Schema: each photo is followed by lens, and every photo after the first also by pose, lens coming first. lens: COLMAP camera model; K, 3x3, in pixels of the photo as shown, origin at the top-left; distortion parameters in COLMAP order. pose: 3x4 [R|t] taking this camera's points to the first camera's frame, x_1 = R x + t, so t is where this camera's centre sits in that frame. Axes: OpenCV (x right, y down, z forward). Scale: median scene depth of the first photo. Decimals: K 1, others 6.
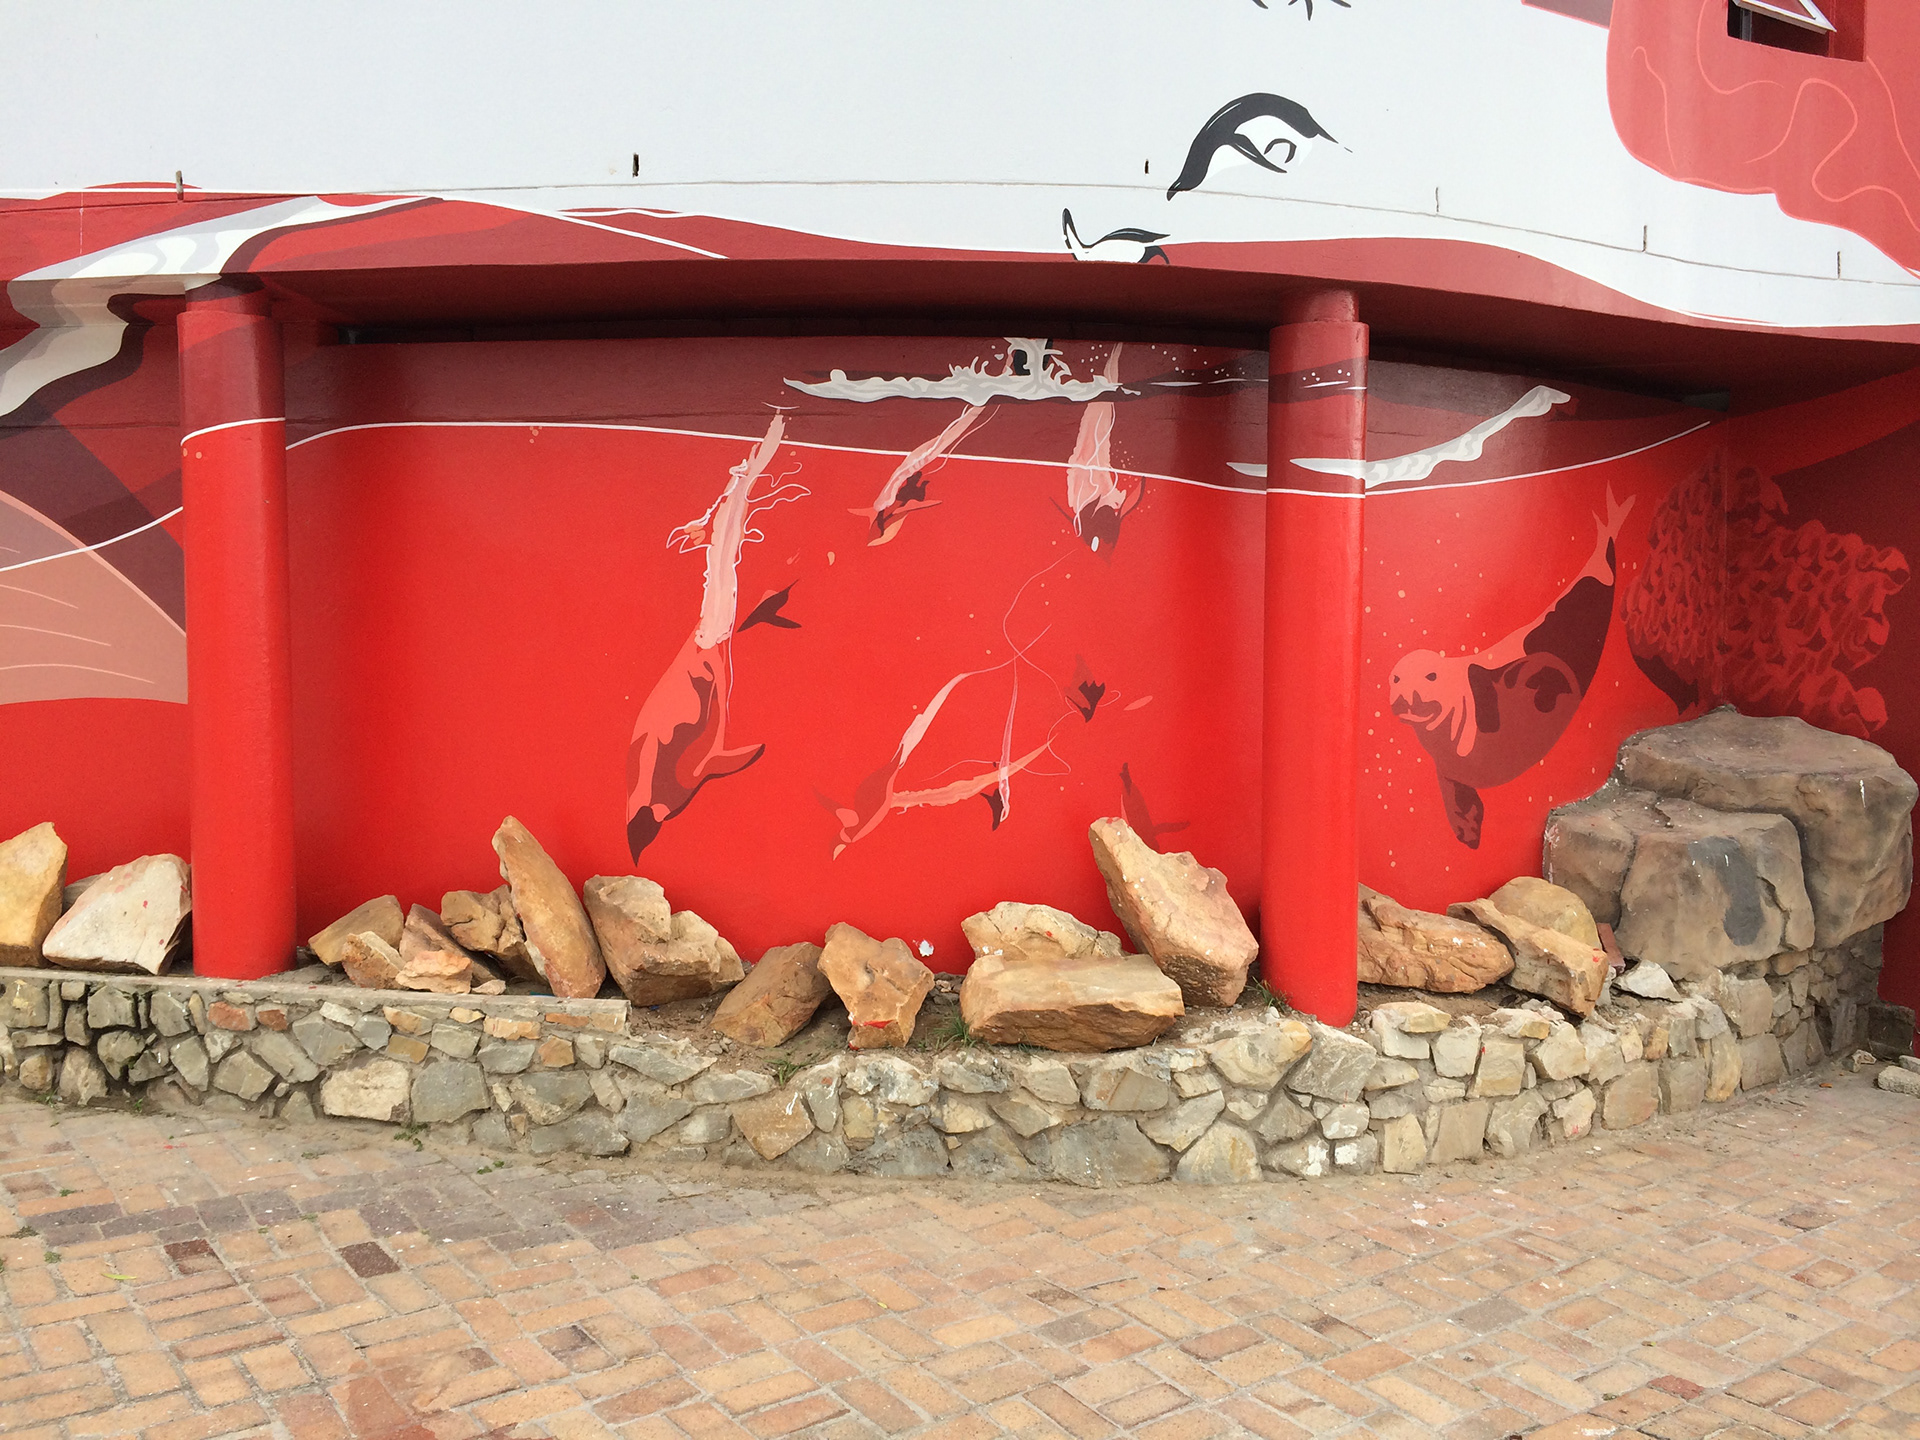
lens RADIAL K [[1642.6, 0, 961.3], [0, 1642.6, 739.1], [0, 0, 1]] dist [0.085004, -0.111084]
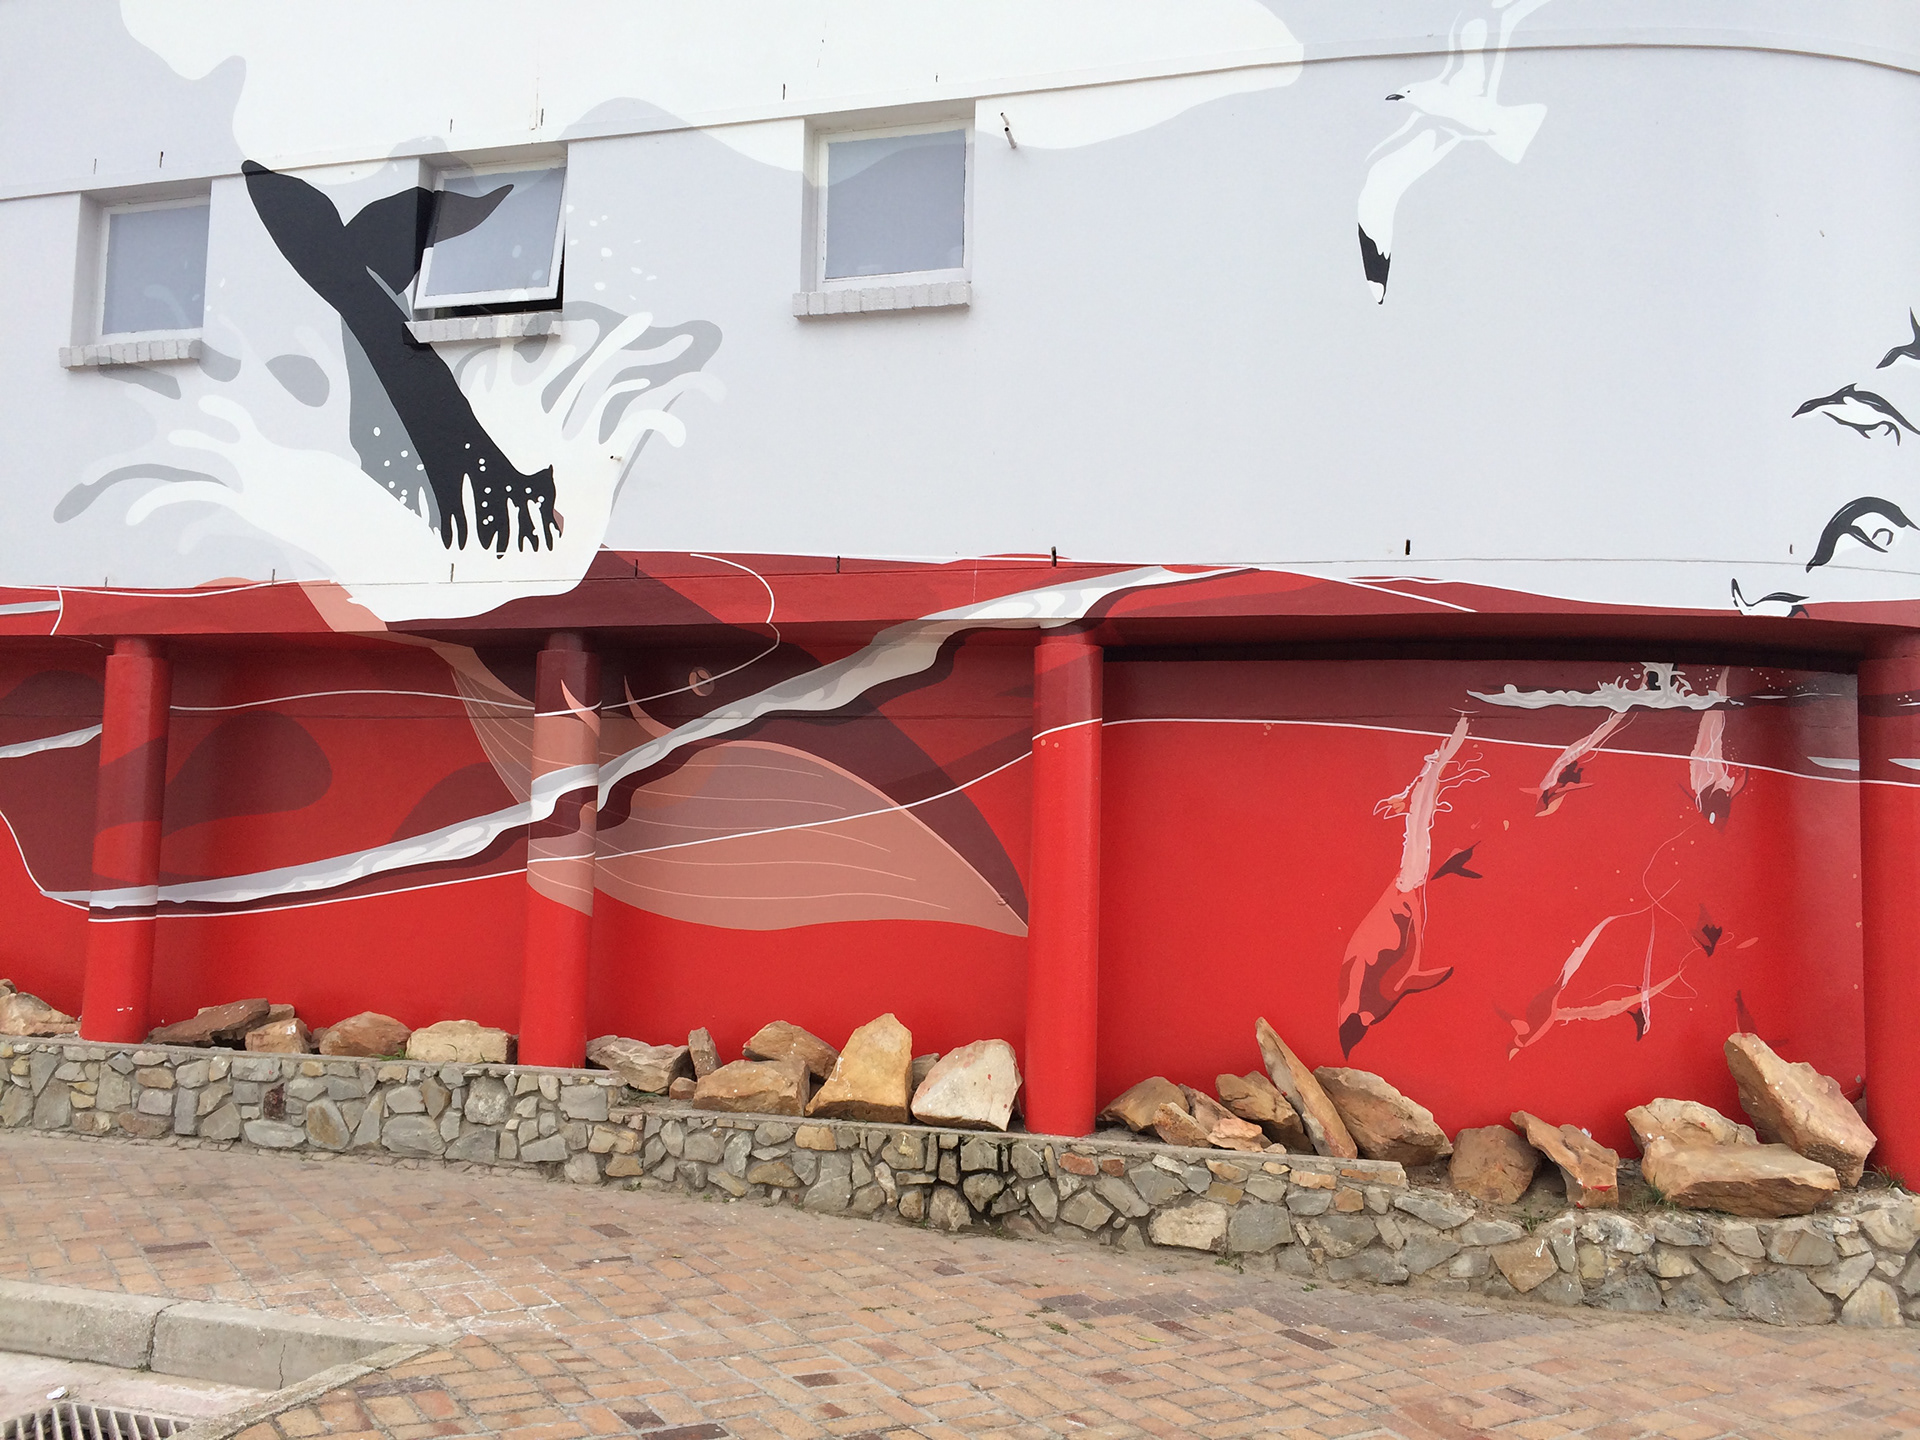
lens RADIAL K [[1642.6, 0, 950.8], [0, 1642.6, 736.9], [0, 0, 1]] dist [0.085004, -0.111084]
pose [[0.998106, 0.014524, -0.059779, -0.440373], [-0.022733, 0.990028, -0.139024, 0.013733], [0.057163, 0.140120, 0.988483, -0.336903]]
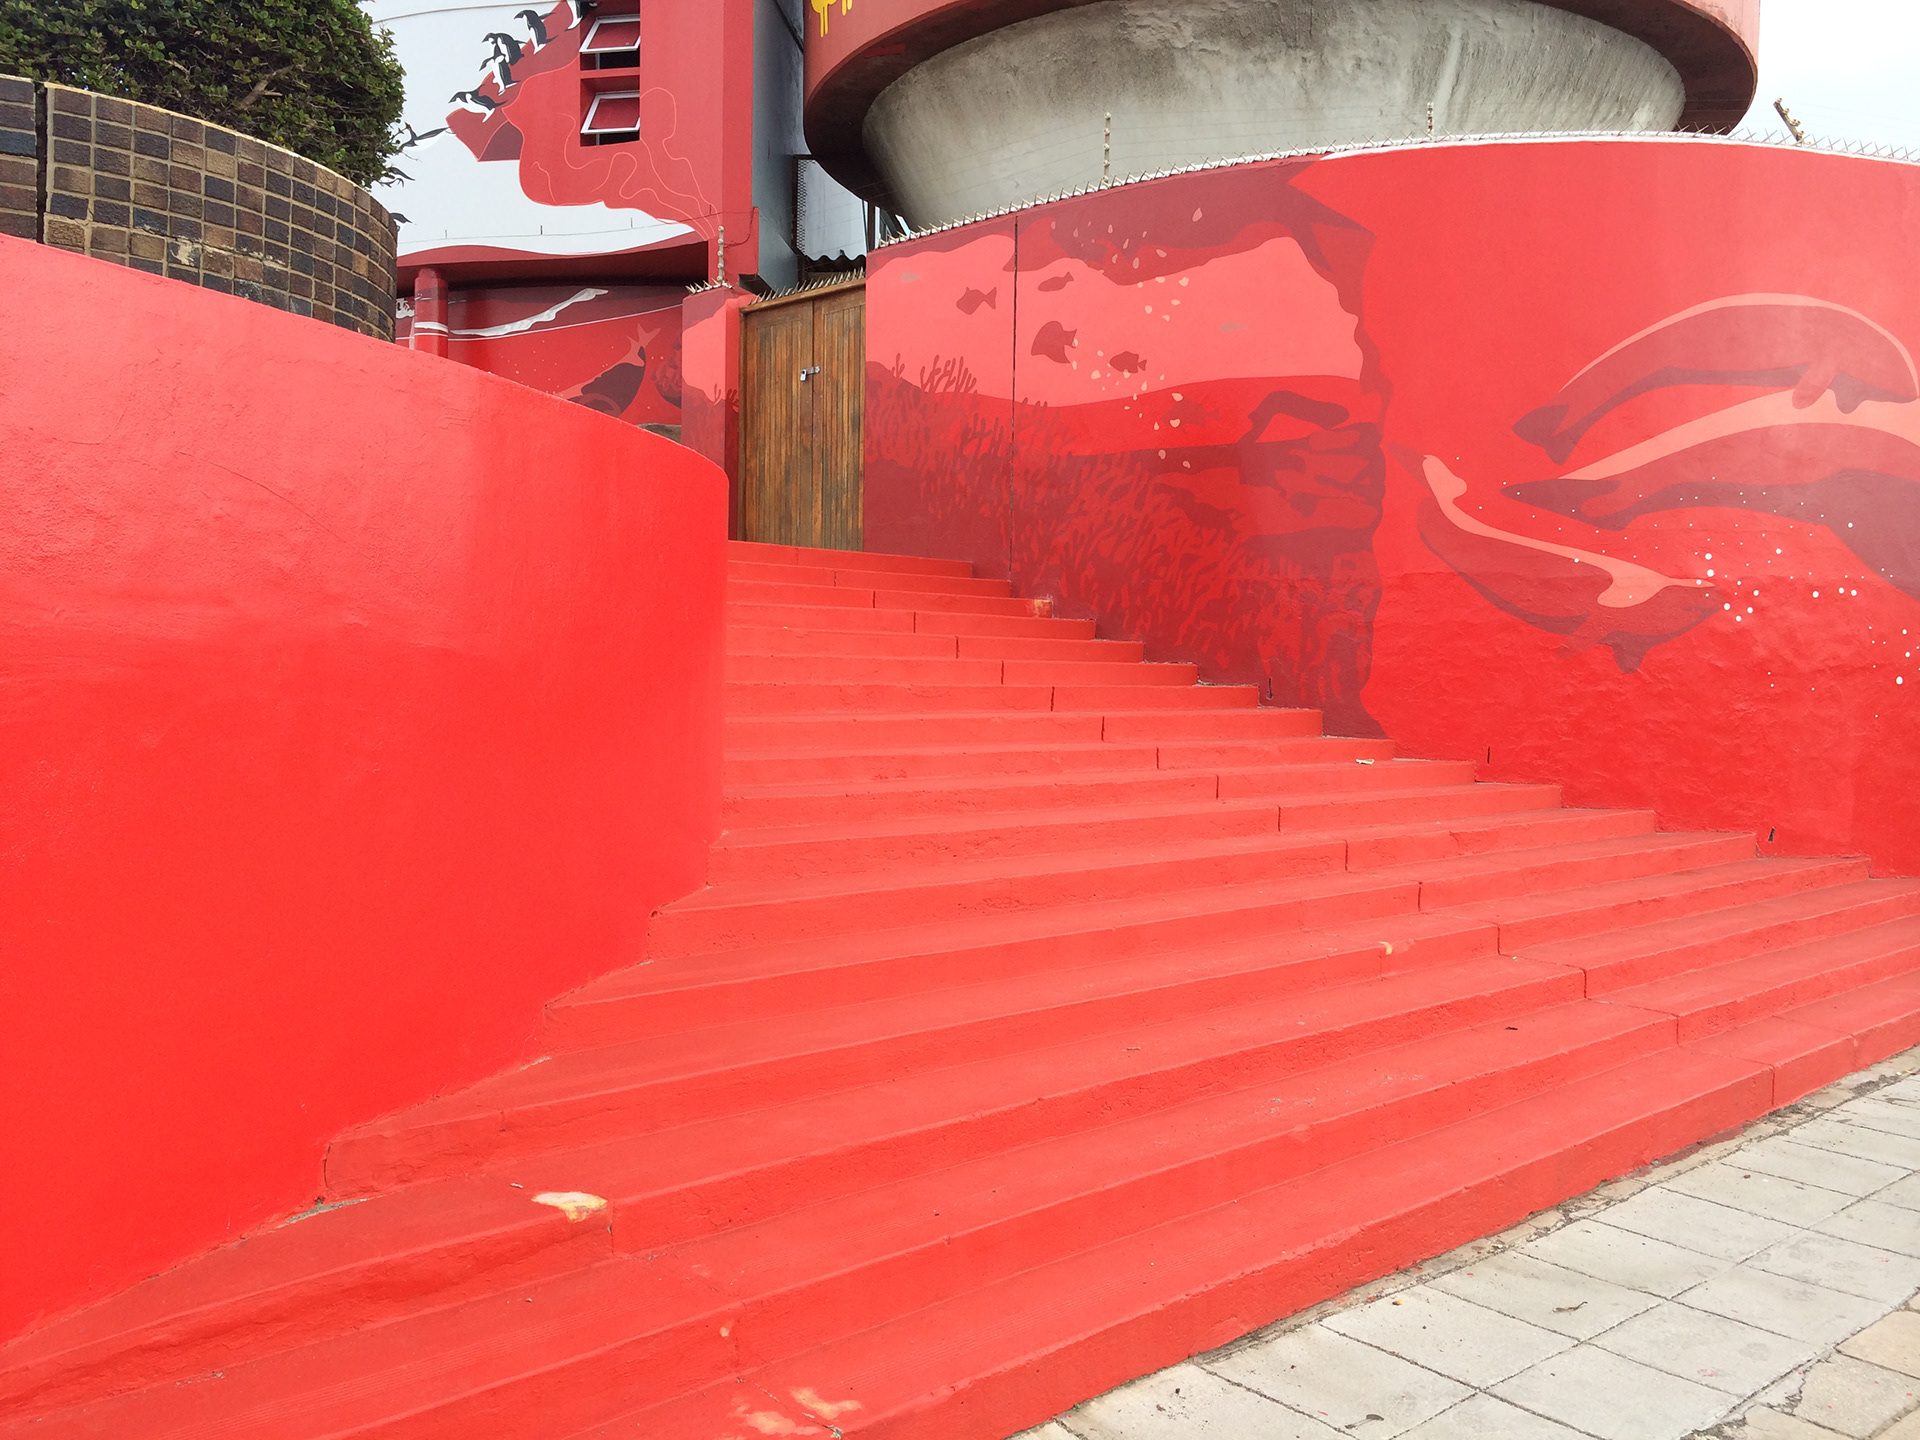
lens RADIAL K [[1642.6, 0, 947.2], [0, 1642.6, 726.5], [0, 0, 1]] dist [0.085004, -0.111084]
pose [[0.729453, 0.019325, -0.683758, 2.878990], [-0.053434, 0.998156, -0.028794, 0.577697], [0.681941, 0.057540, 0.729140, -0.504302]]
